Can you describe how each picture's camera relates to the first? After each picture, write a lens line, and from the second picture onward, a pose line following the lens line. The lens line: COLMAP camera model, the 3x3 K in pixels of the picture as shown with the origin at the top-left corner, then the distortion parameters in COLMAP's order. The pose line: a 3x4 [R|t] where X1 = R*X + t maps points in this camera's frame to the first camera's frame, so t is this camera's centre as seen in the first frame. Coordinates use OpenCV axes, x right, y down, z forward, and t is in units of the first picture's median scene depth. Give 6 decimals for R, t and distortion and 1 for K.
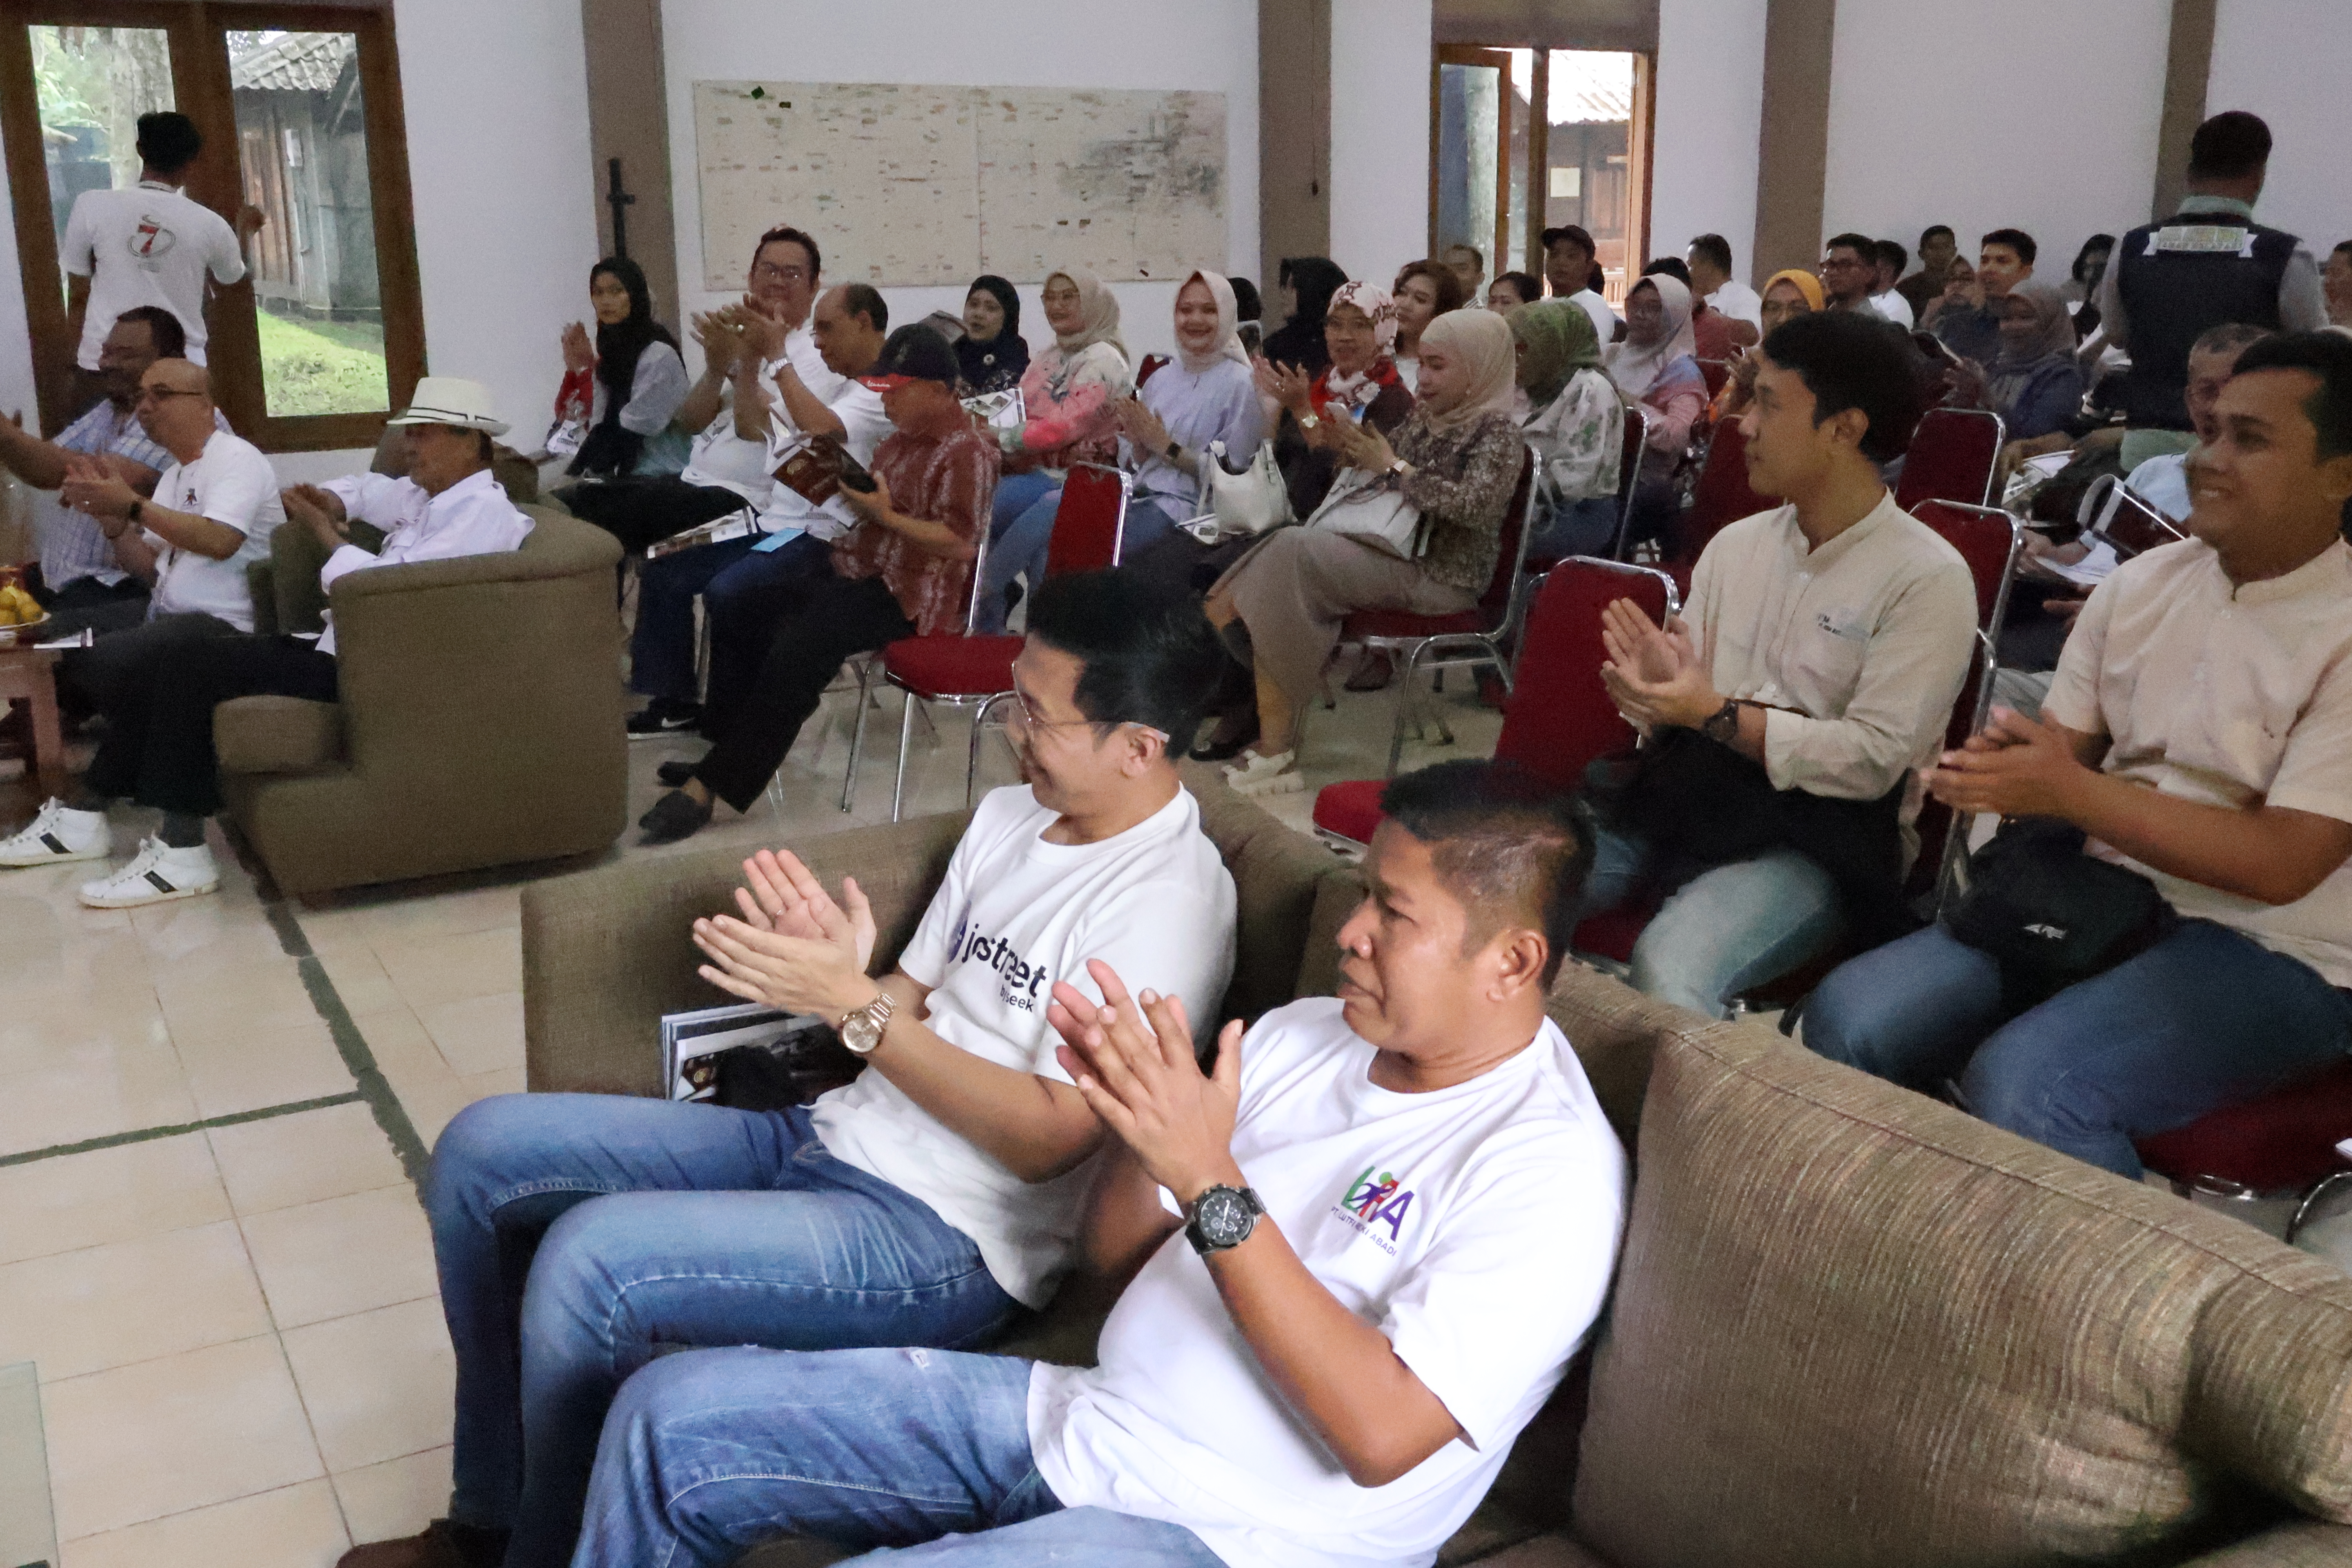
lens RADIAL K [[2238.7, 0, 1182.0], [0, 2238.7, 788.0], [0, 0, 1]] dist [-0.016751, 0.010067]
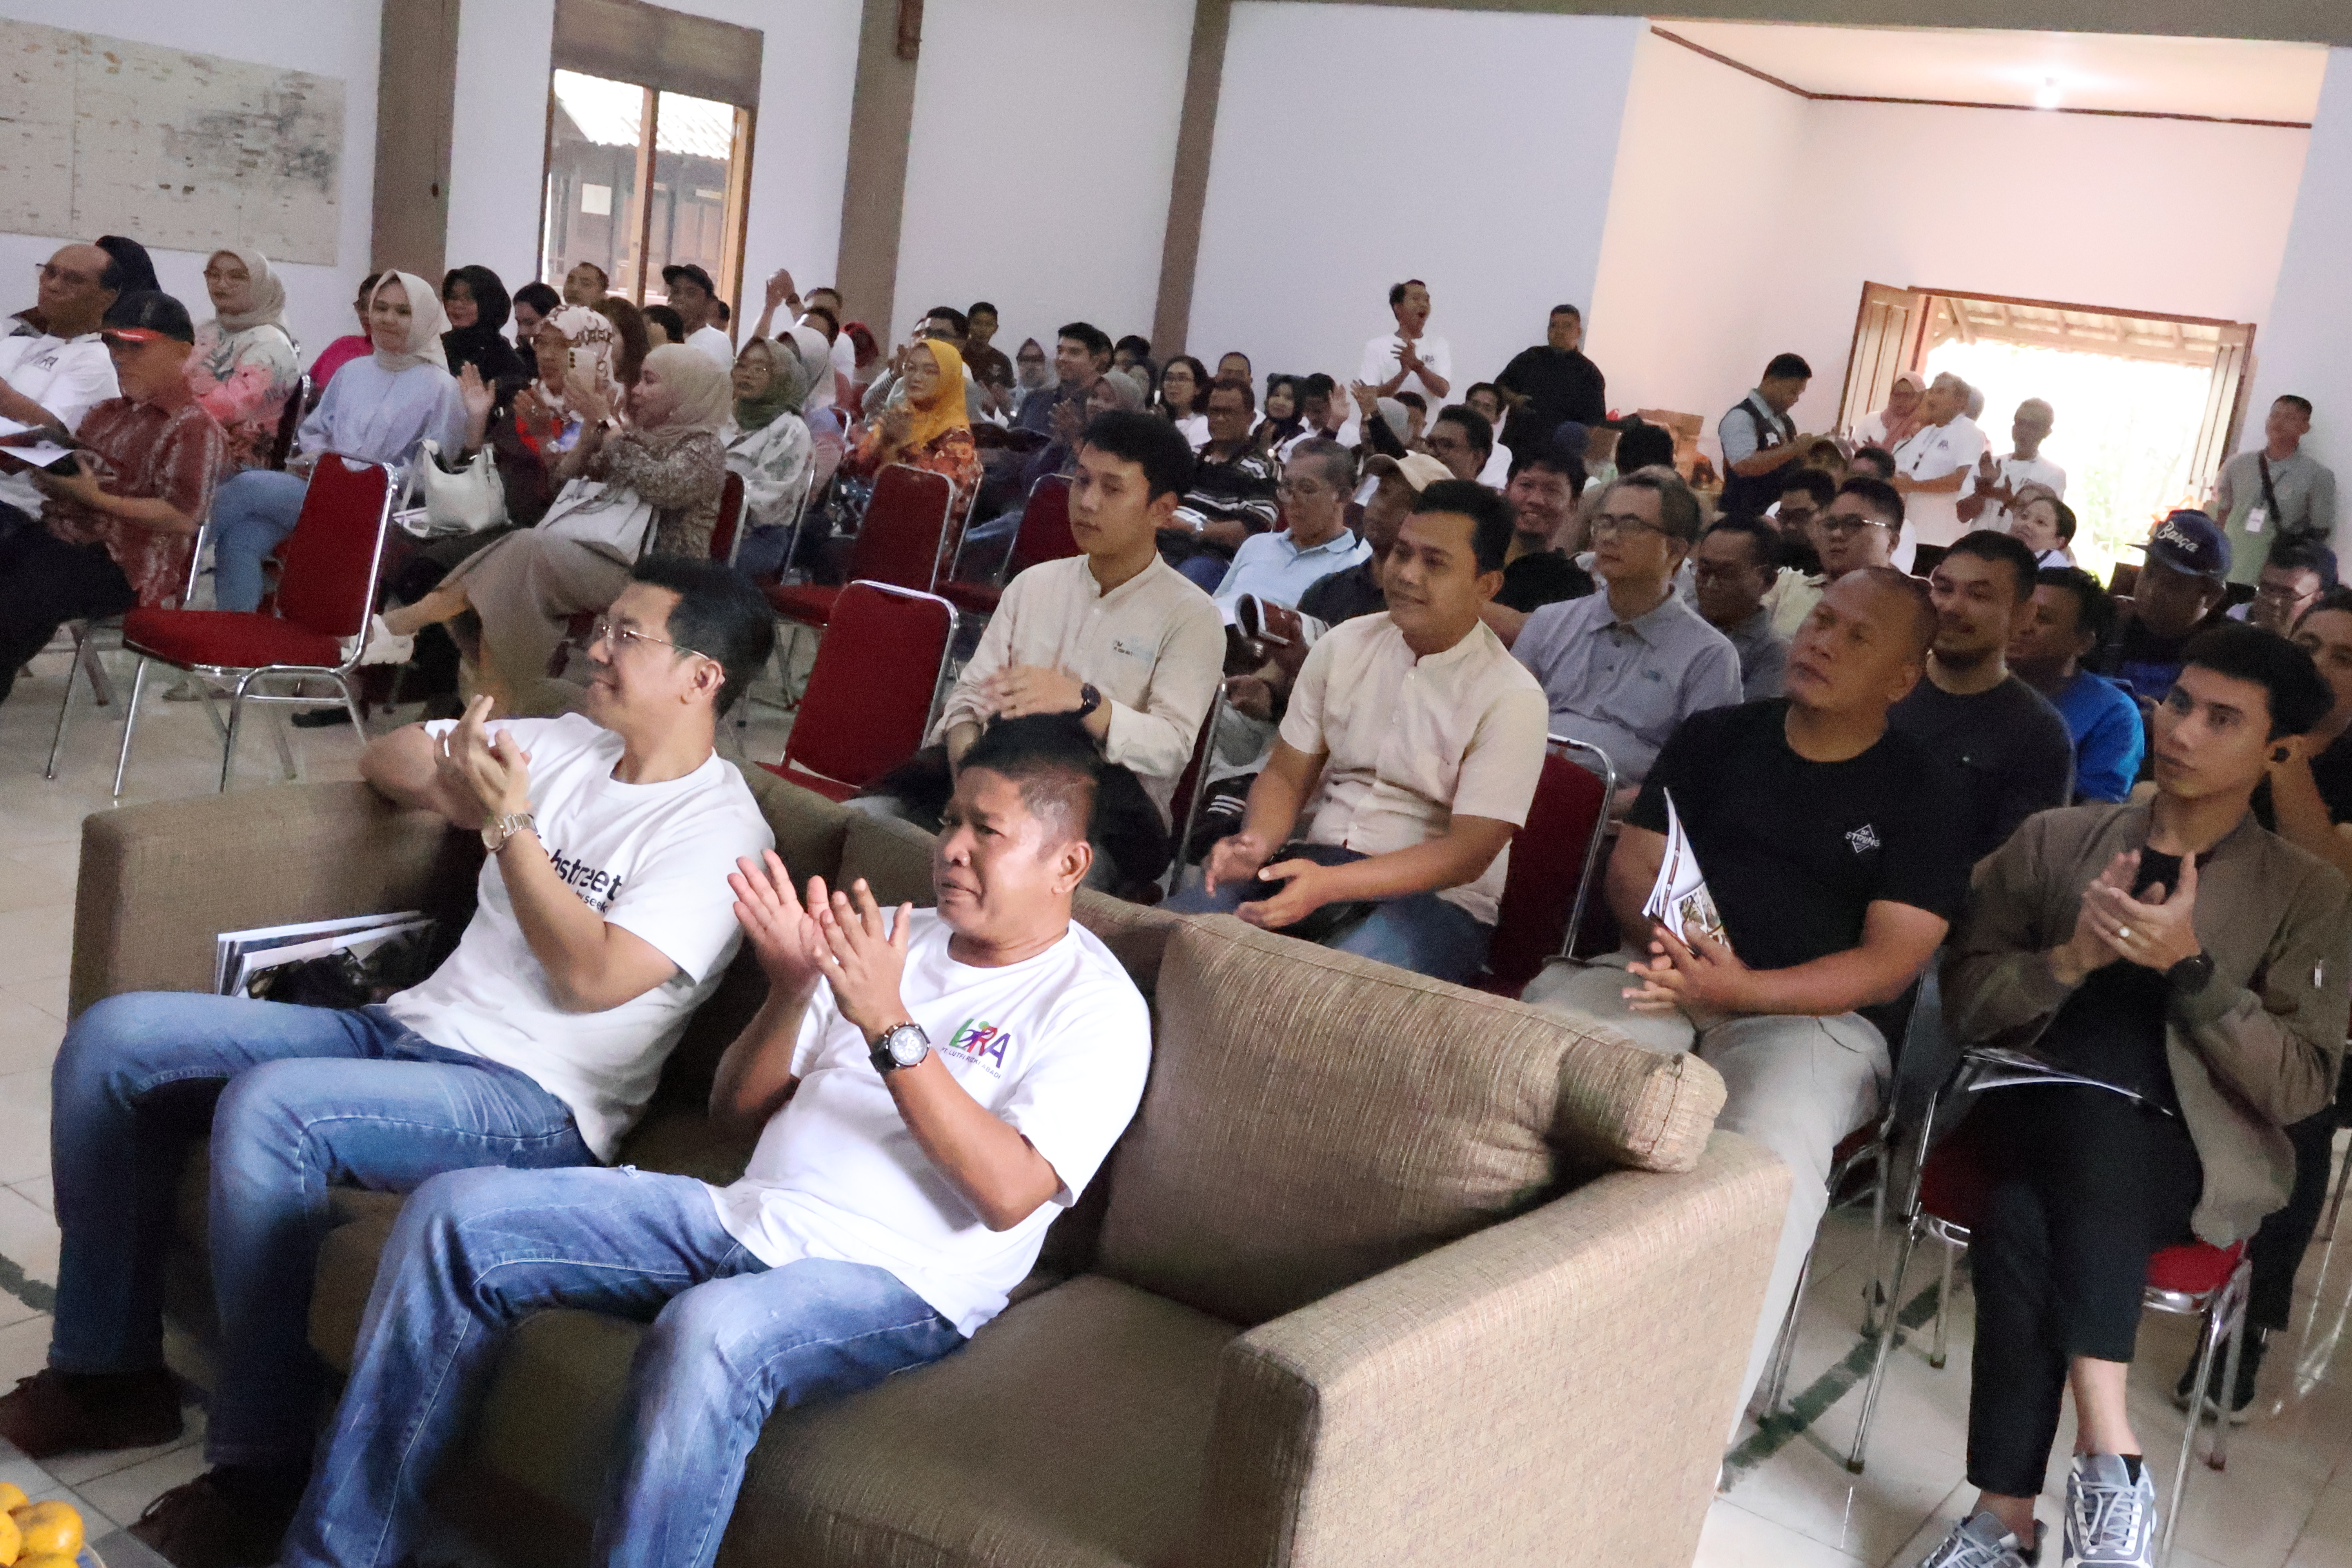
lens RADIAL K [[2222.8, 0, 1170.6], [0, 2222.8, 778.0], [0, 0, 1]] dist [0.005060, -0.012171]
pose [[0.897391, 0.038202, 0.439580, -0.405923], [-0.032912, 0.999265, -0.019653, 0.040868], [-0.440008, 0.003169, 0.897988, -0.292971]]
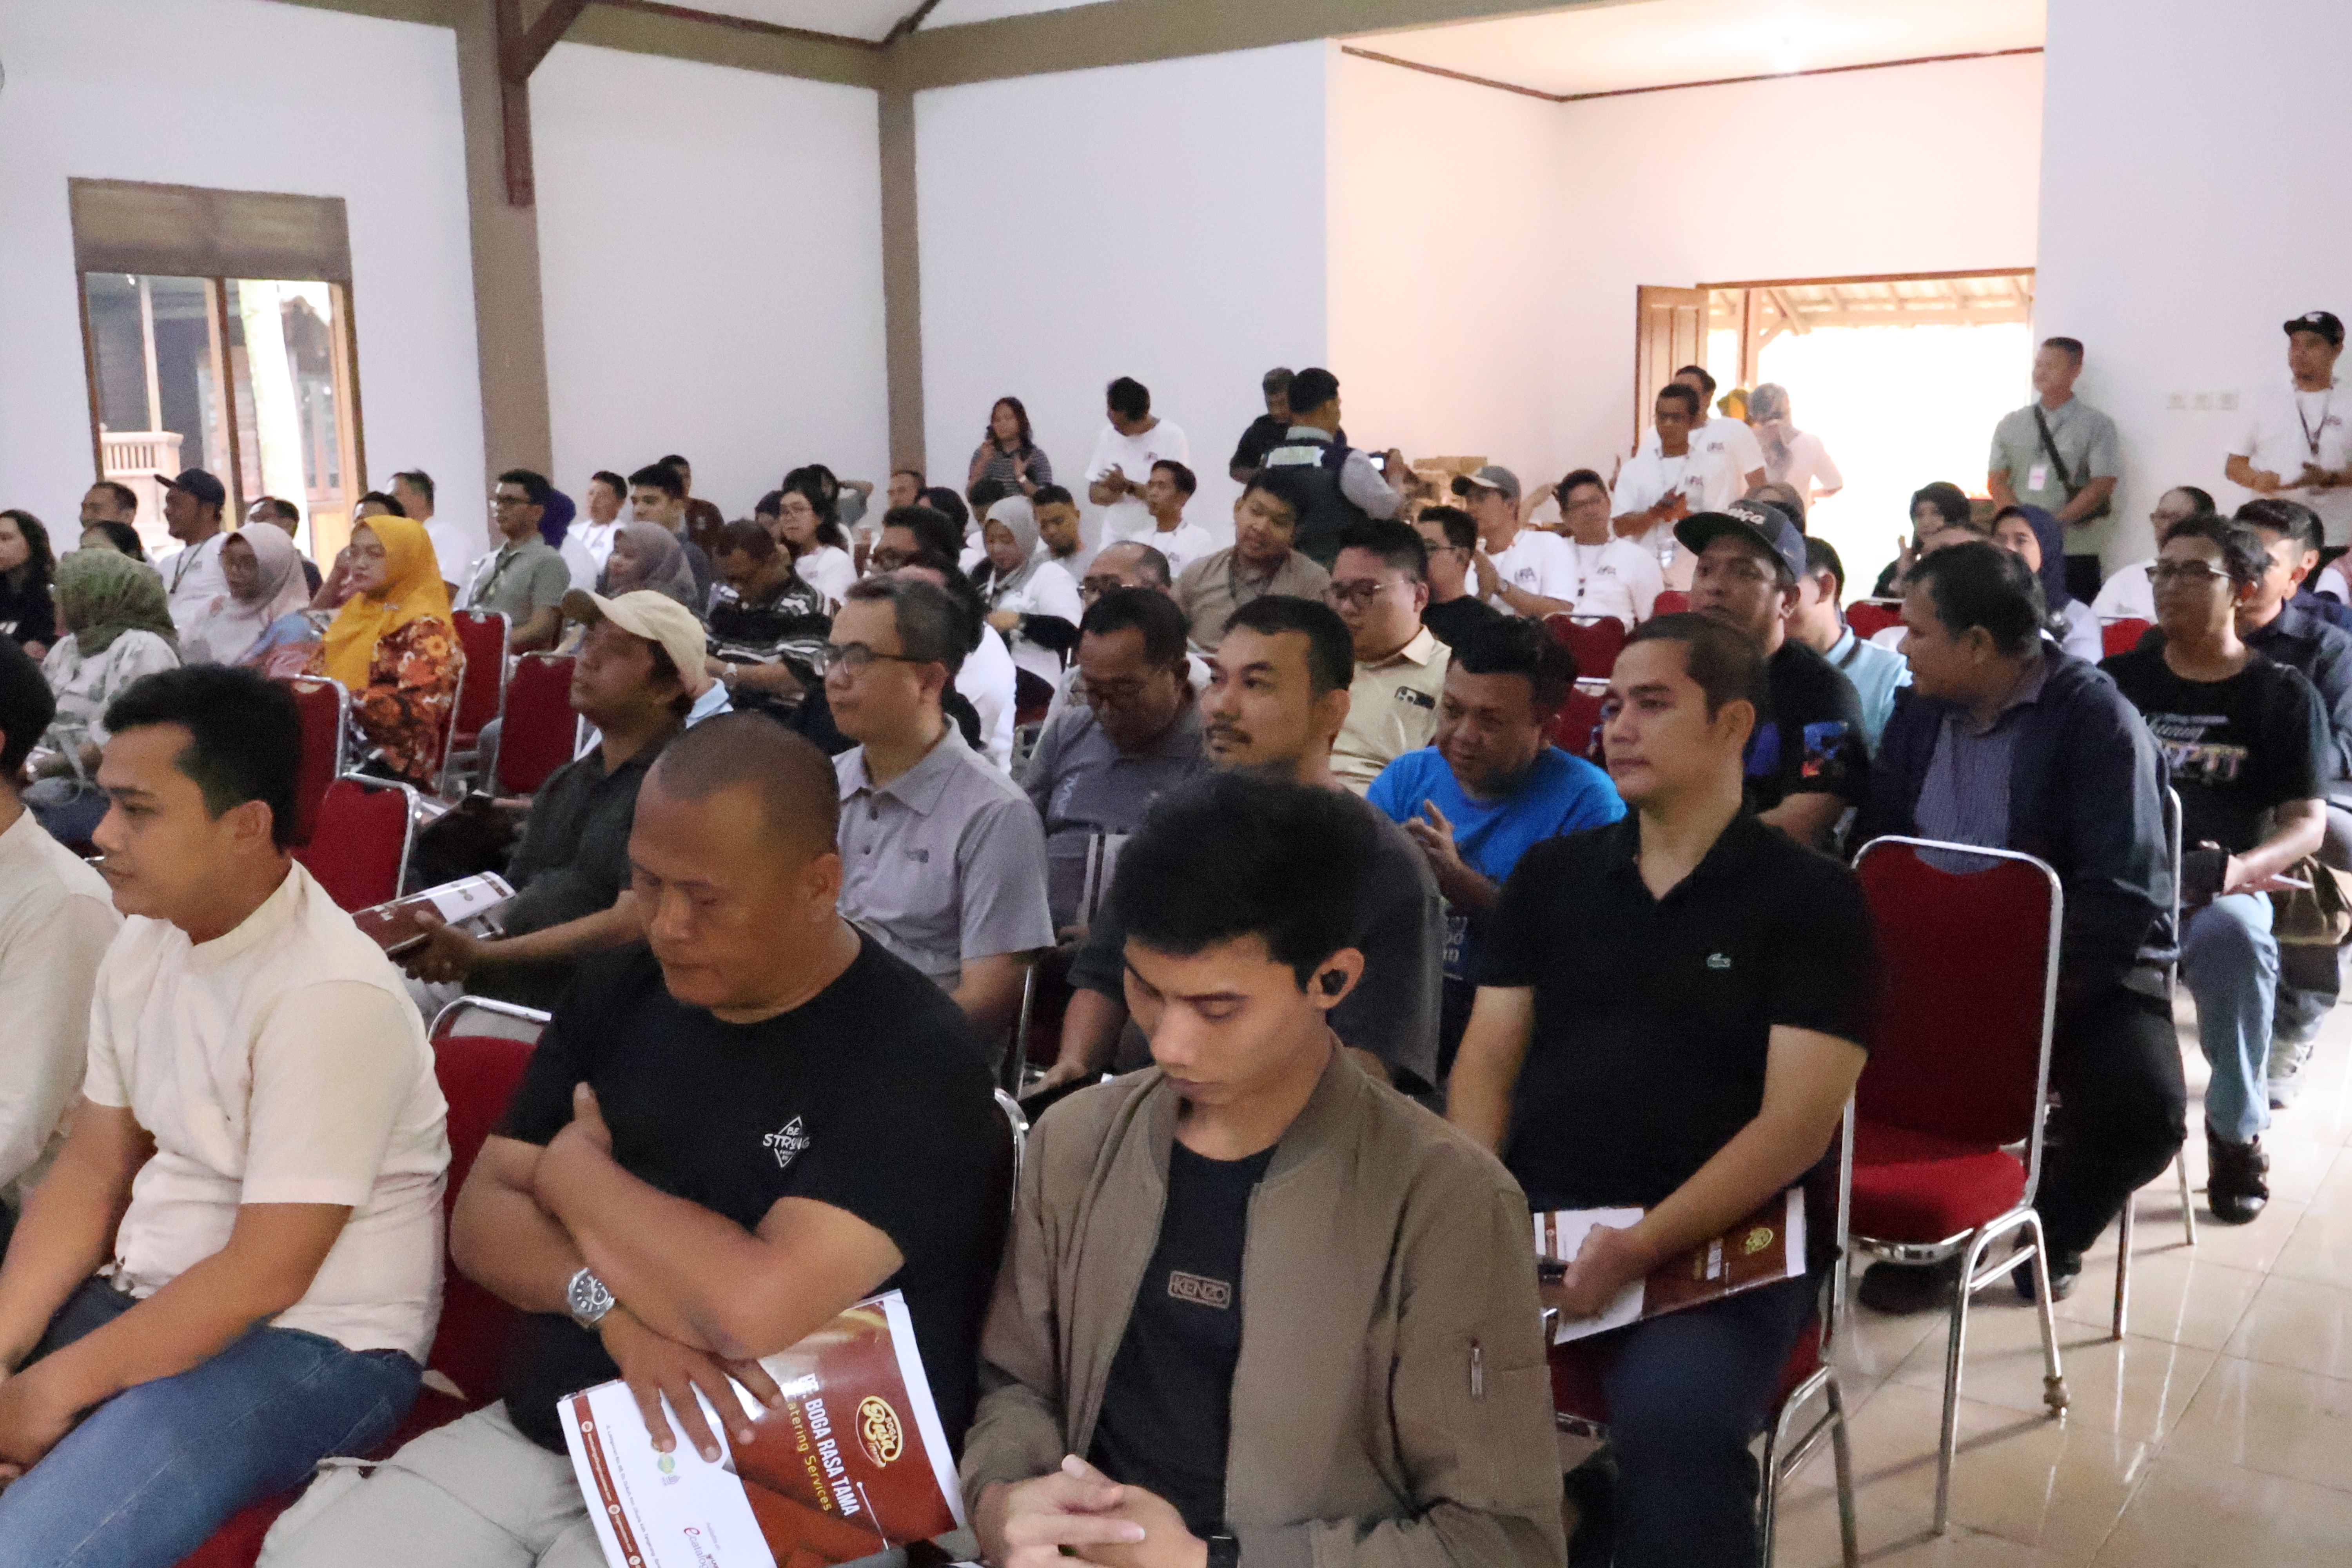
lens RADIAL K [[2242.8, 0, 1180.6], [0, 2242.8, 806.3], [0, 0, 1]] dist [0.002278, 0.010633]
pose [[0.892935, -0.083252, 0.442420, 0.510353], [0.119800, 0.991259, -0.055263, -0.049713], [-0.433952, 0.102348, 0.895103, -0.018534]]
